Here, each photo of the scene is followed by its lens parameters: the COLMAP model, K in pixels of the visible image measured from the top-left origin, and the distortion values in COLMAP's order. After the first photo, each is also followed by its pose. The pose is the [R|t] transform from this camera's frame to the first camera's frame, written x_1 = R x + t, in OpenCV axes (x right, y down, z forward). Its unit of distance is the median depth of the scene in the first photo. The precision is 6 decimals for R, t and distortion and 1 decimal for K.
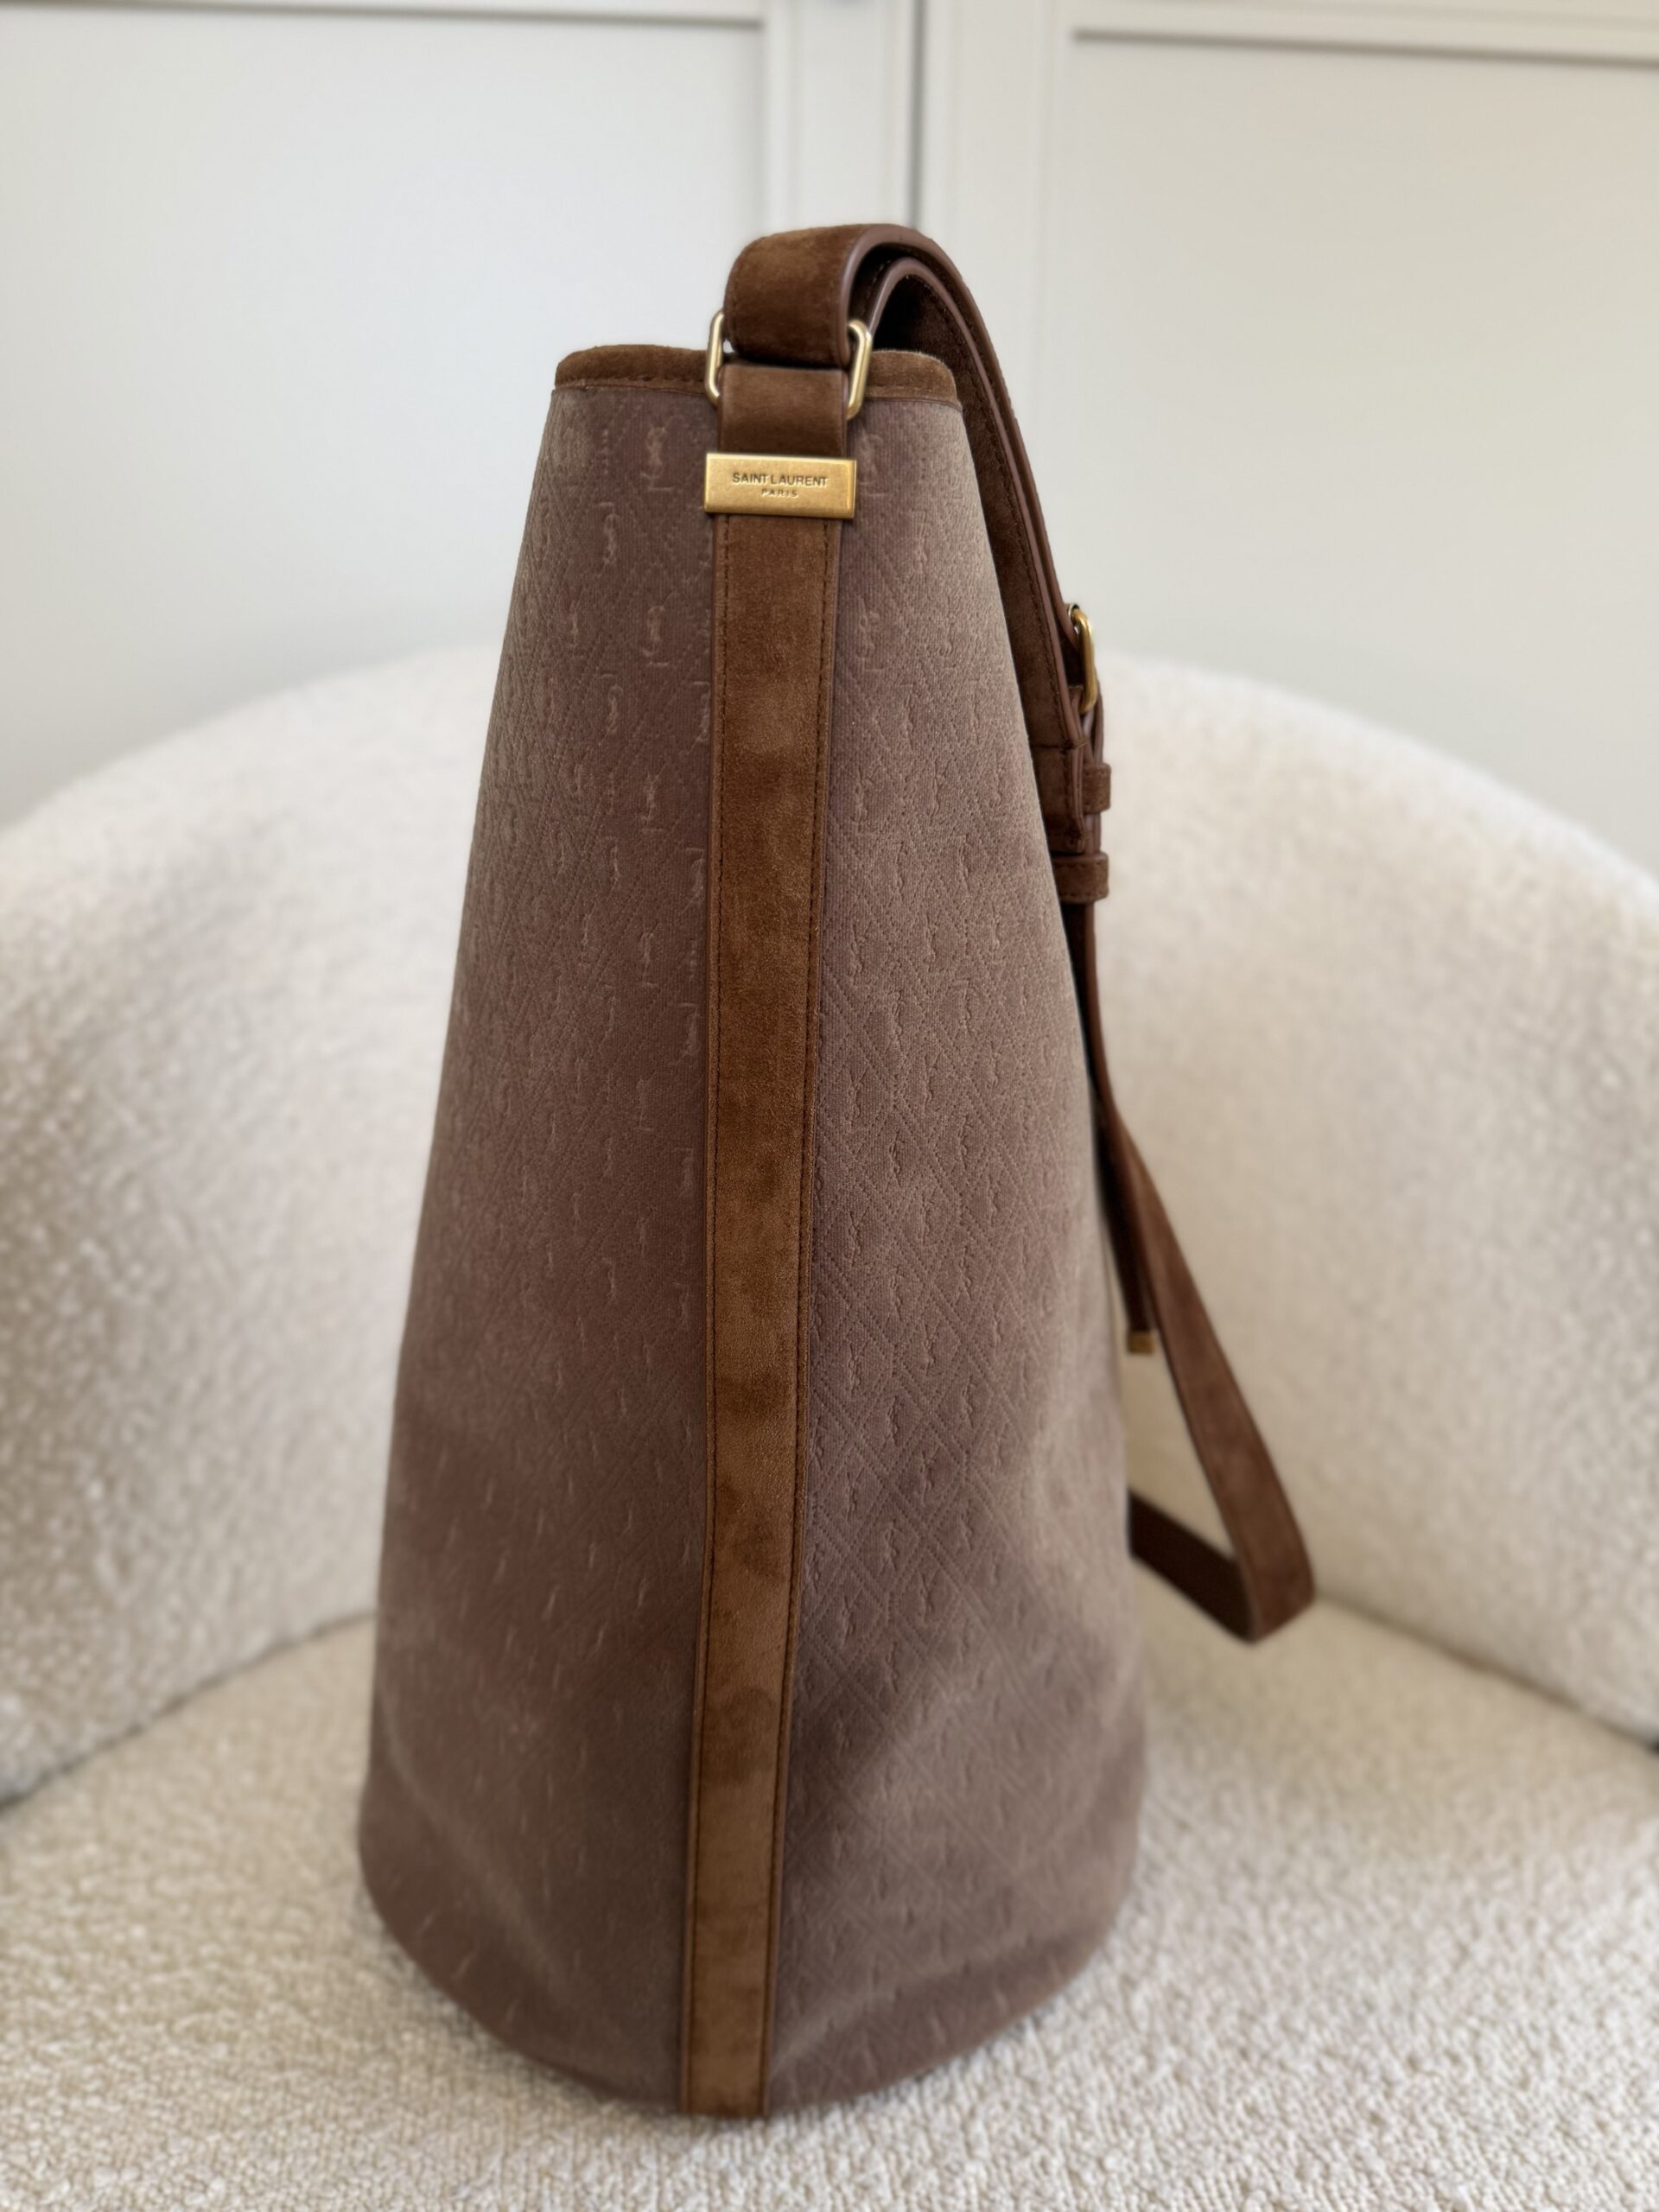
lens RADIAL K [[1657.7, 0, 829.5], [0, 1657.7, 1106.0], [0, 0, 1]] dist [-0.038667, 0.028959]
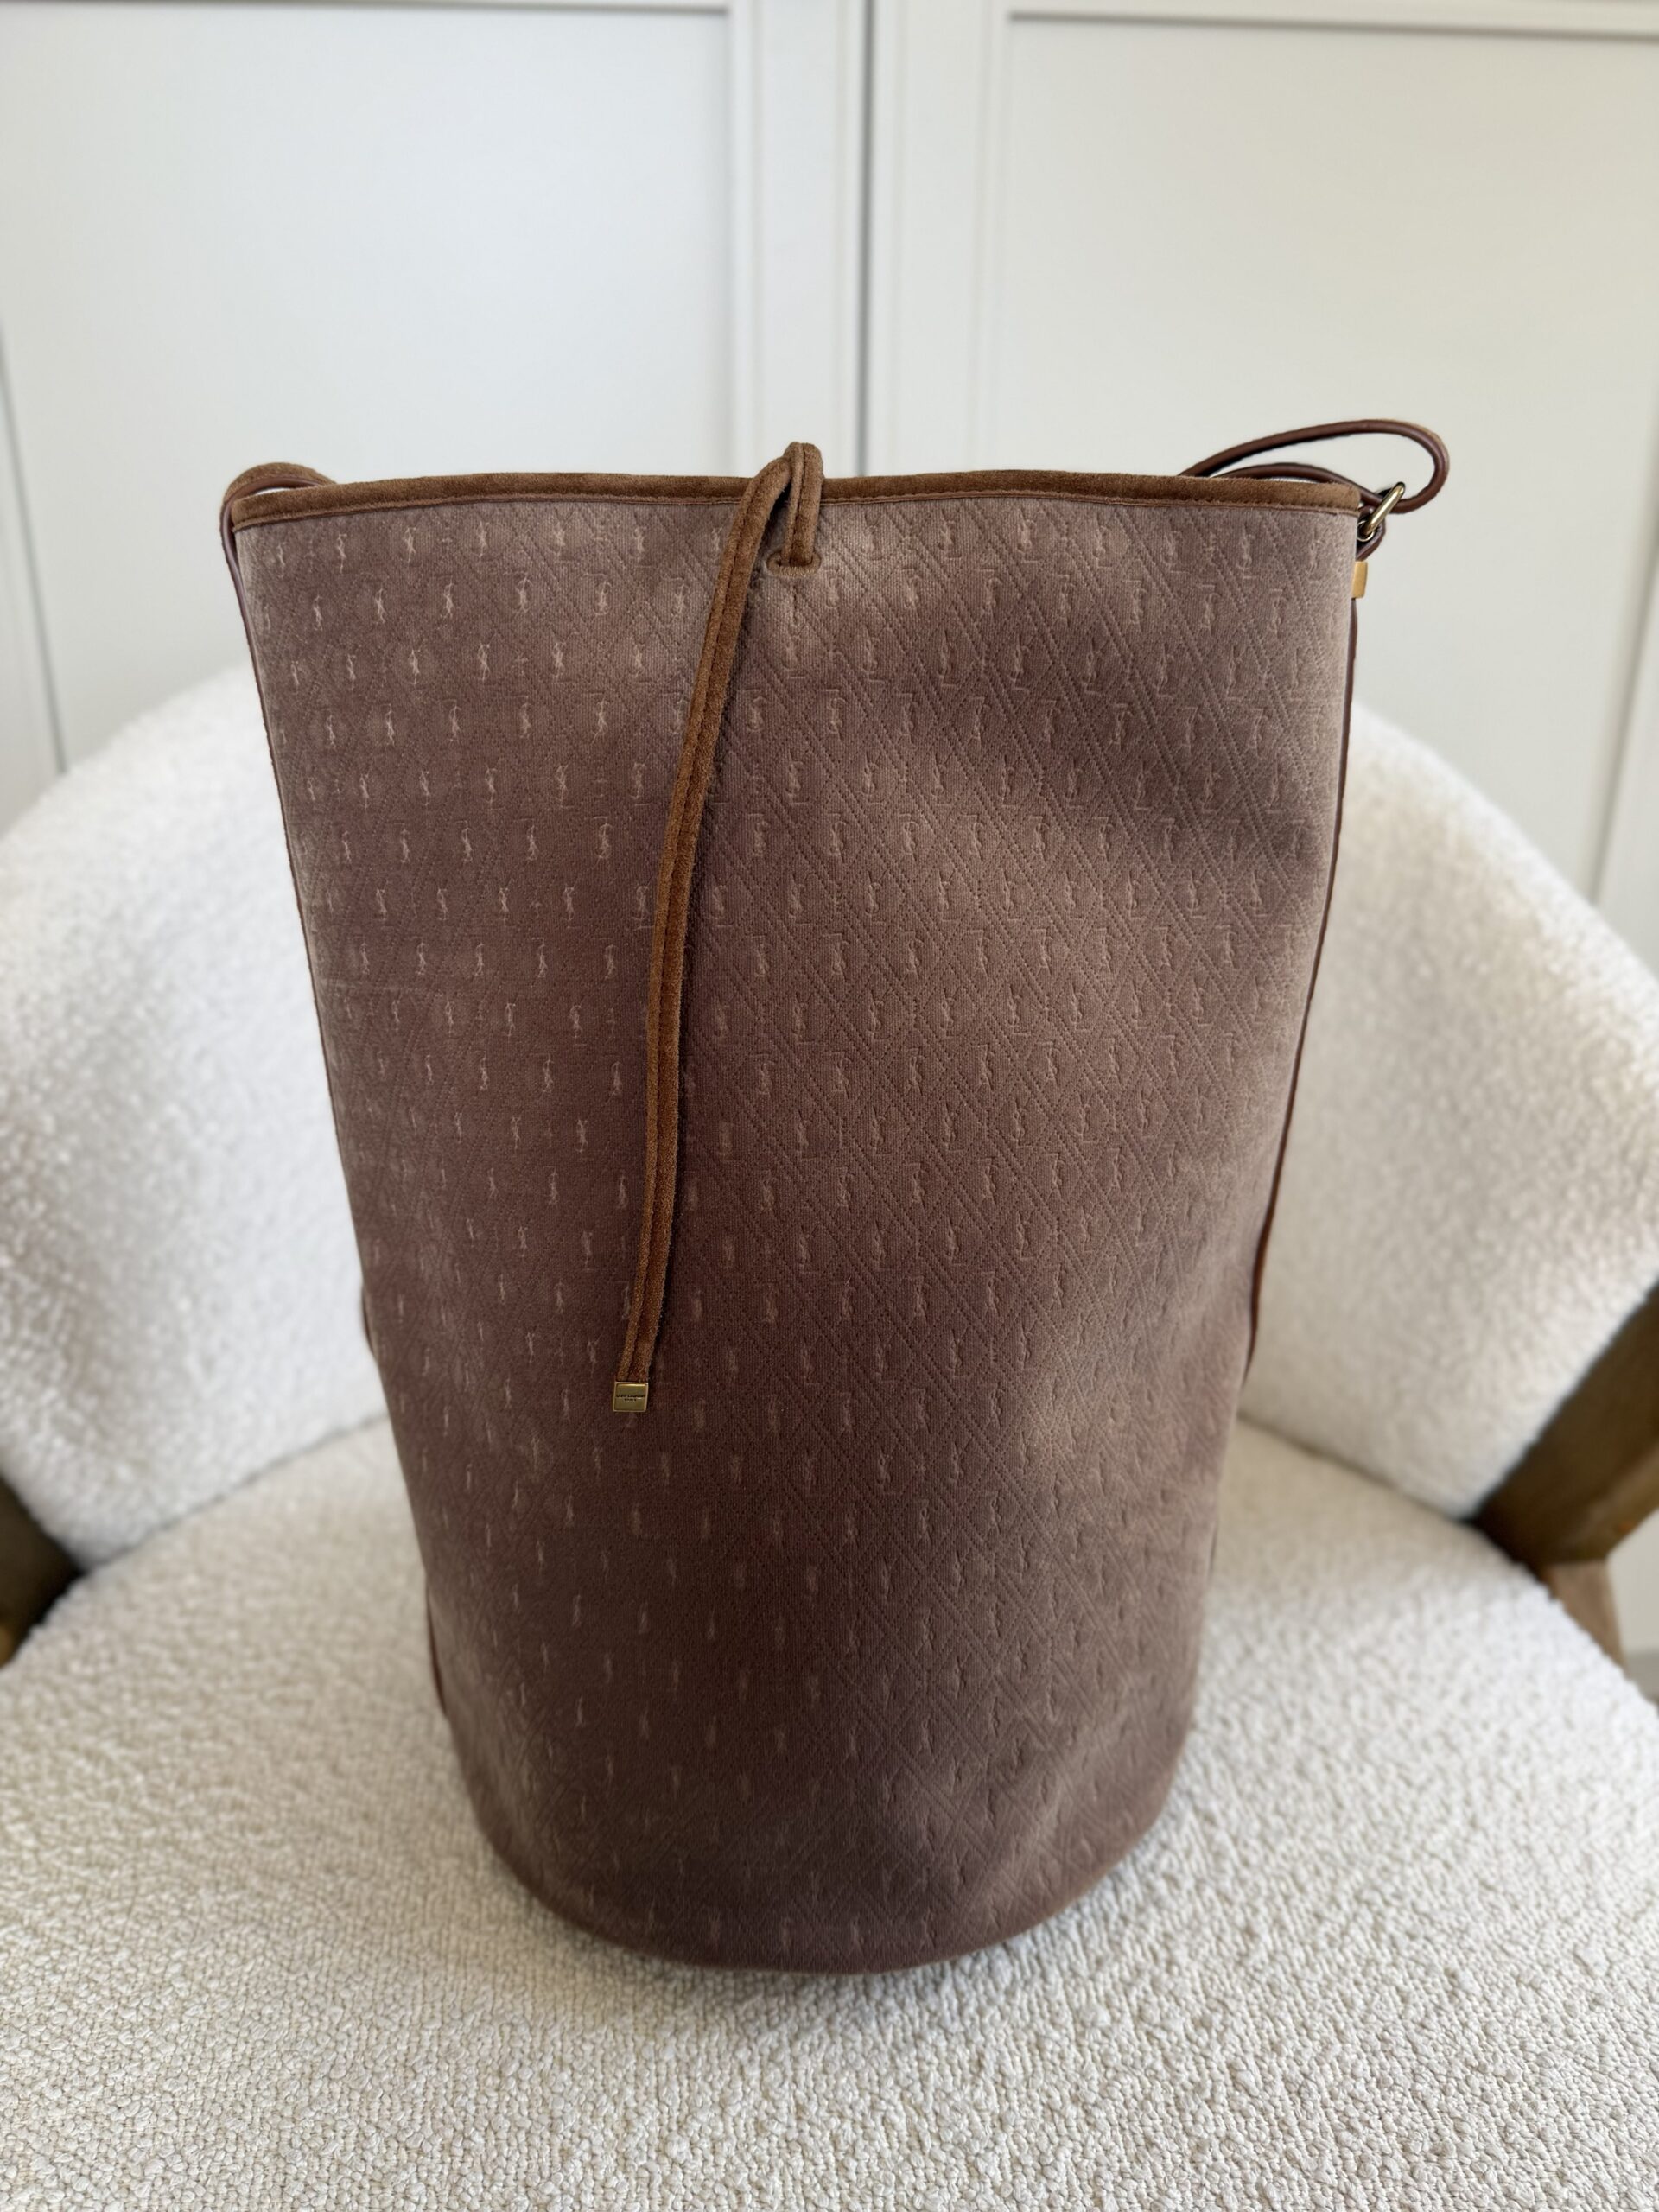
lens RADIAL K [[1637.9, 0, 829.5], [0, 1637.9, 1106.0], [0, 0, 1]] dist [-0.008774, 0.003100]
pose [[0.999845, 0.001107, -0.017585, 0.079631], [0.000445, 0.996121, 0.087987, -0.030469], [0.017614, -0.087981, 0.995966, -0.265784]]
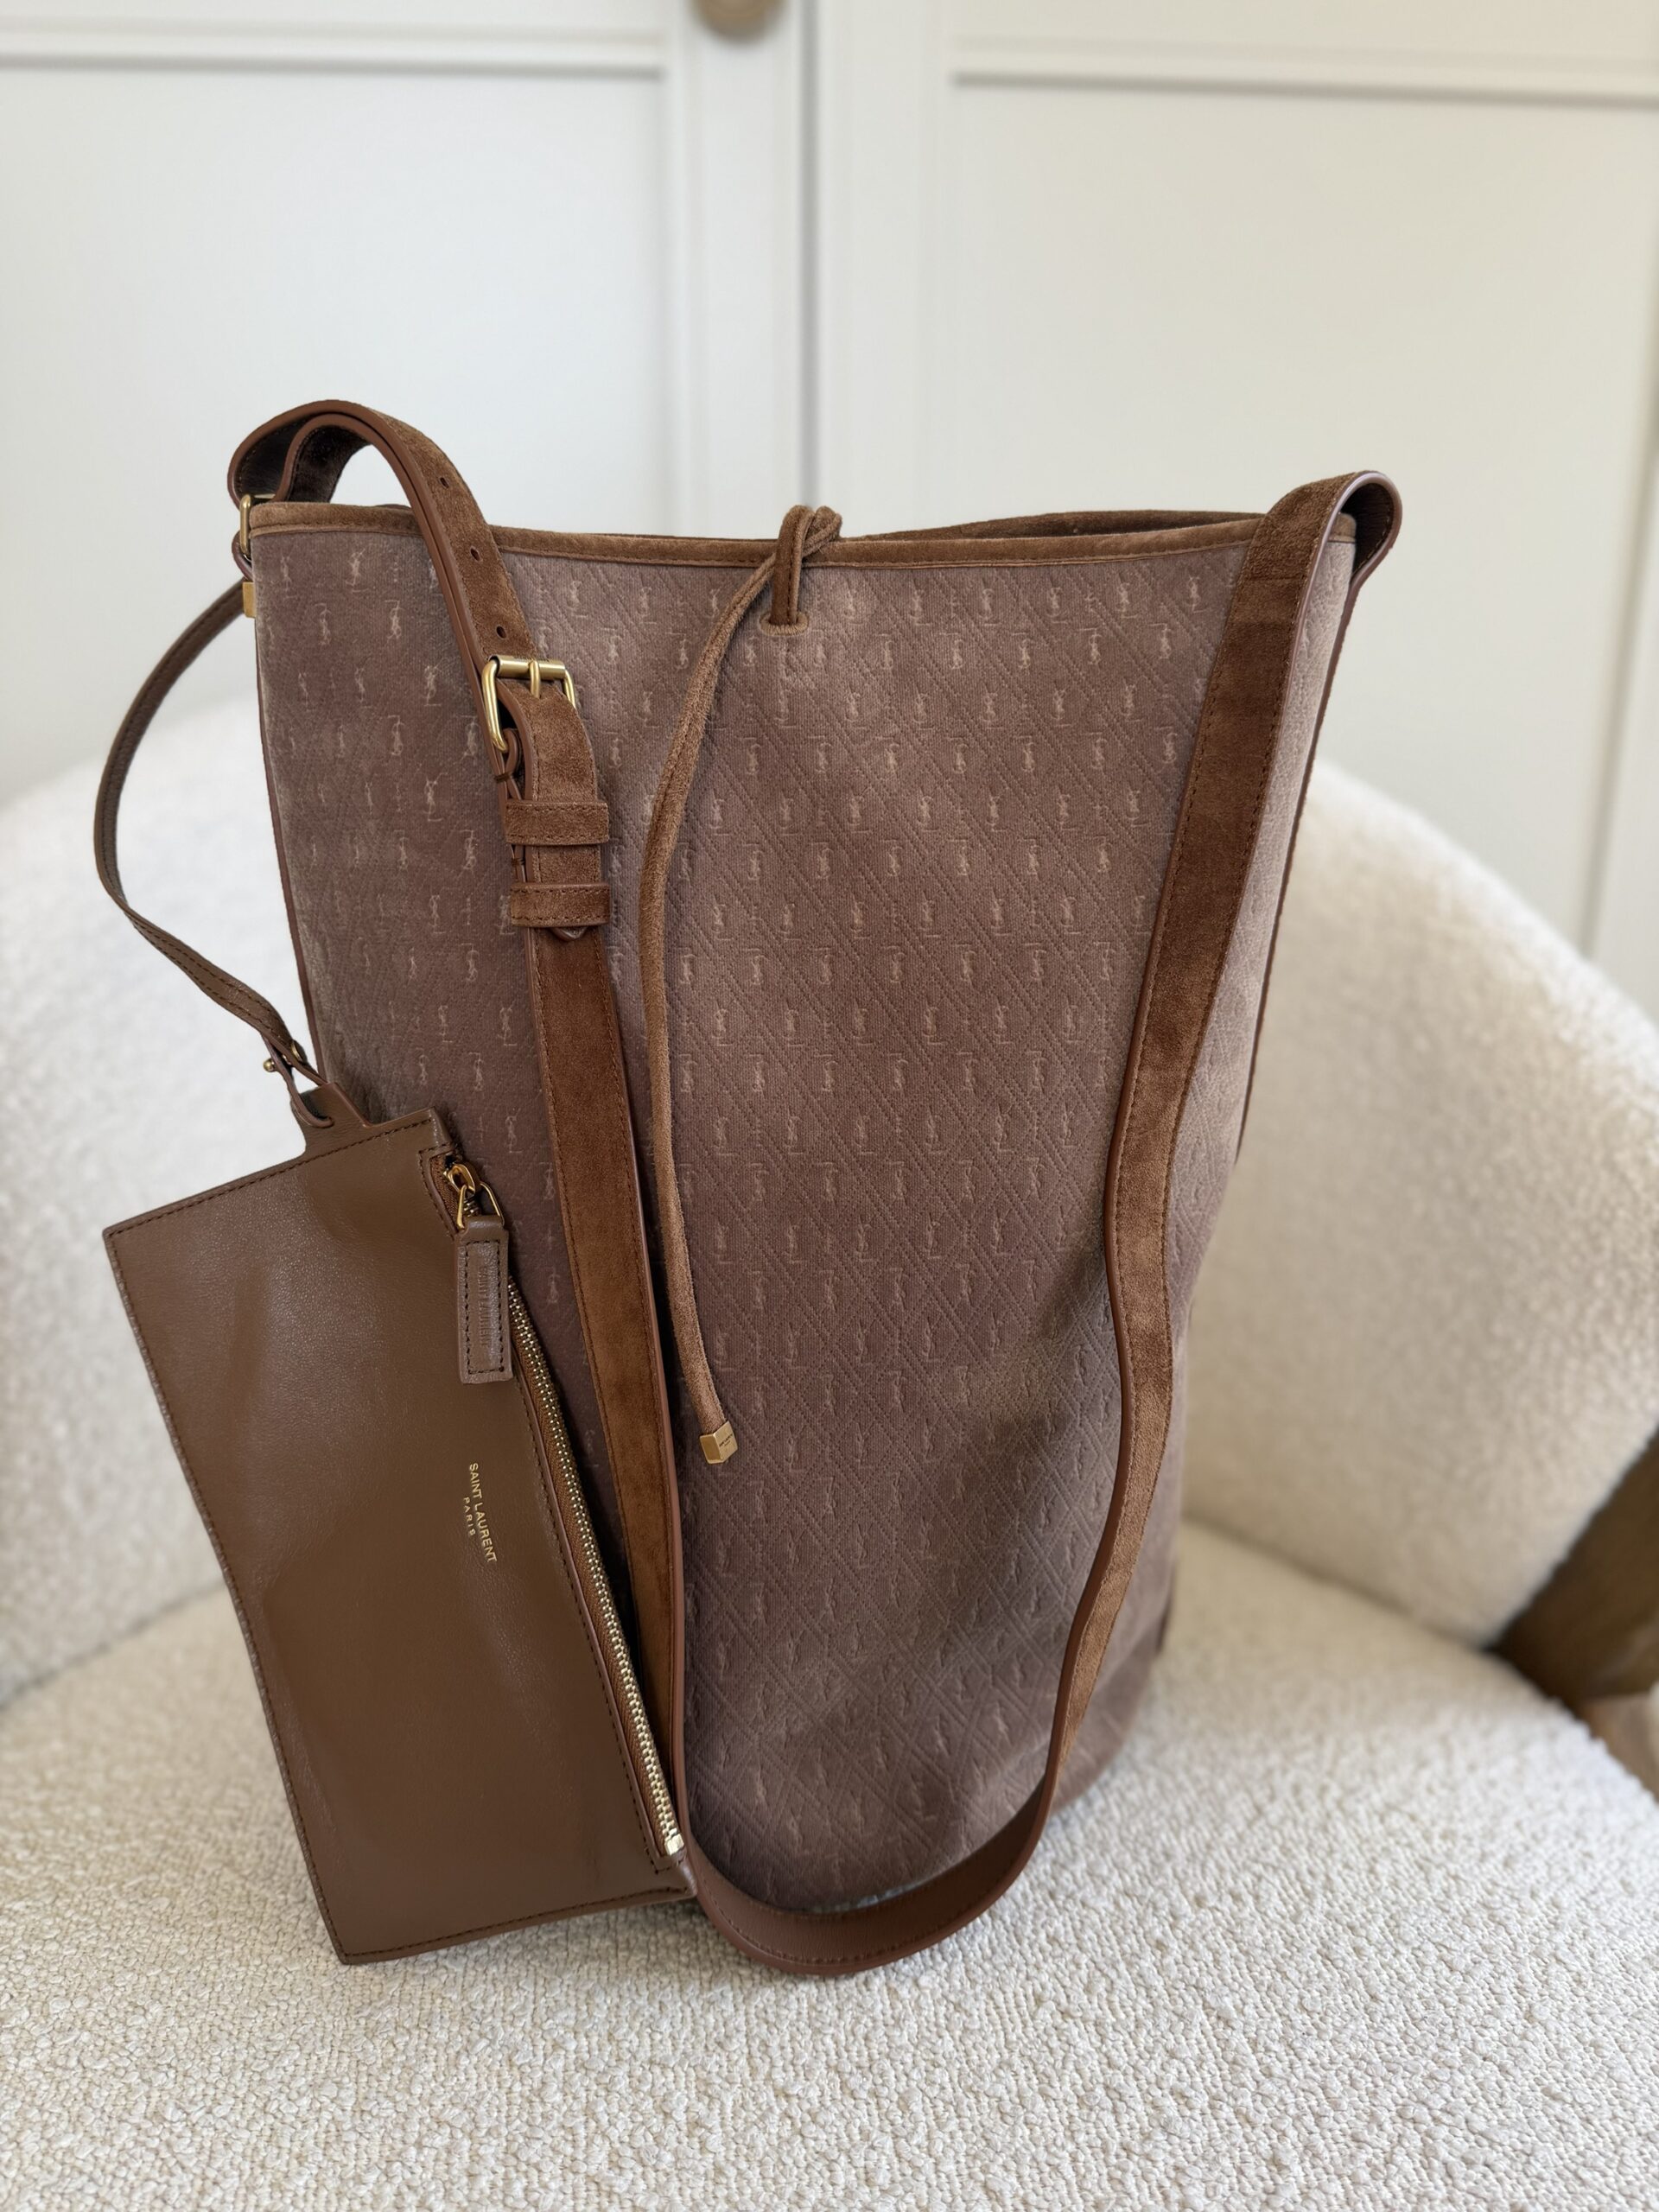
lens RADIAL K [[1637.9, 0, 829.5], [0, 1637.9, 1106.0], [0, 0, 1]] dist [-0.008774, 0.003100]
pose [[0.999924, -0.012299, -0.001181, 0.099452], [0.012313, 0.999841, 0.012923, 0.008716], [0.001022, -0.012937, 0.999916, -0.130515]]
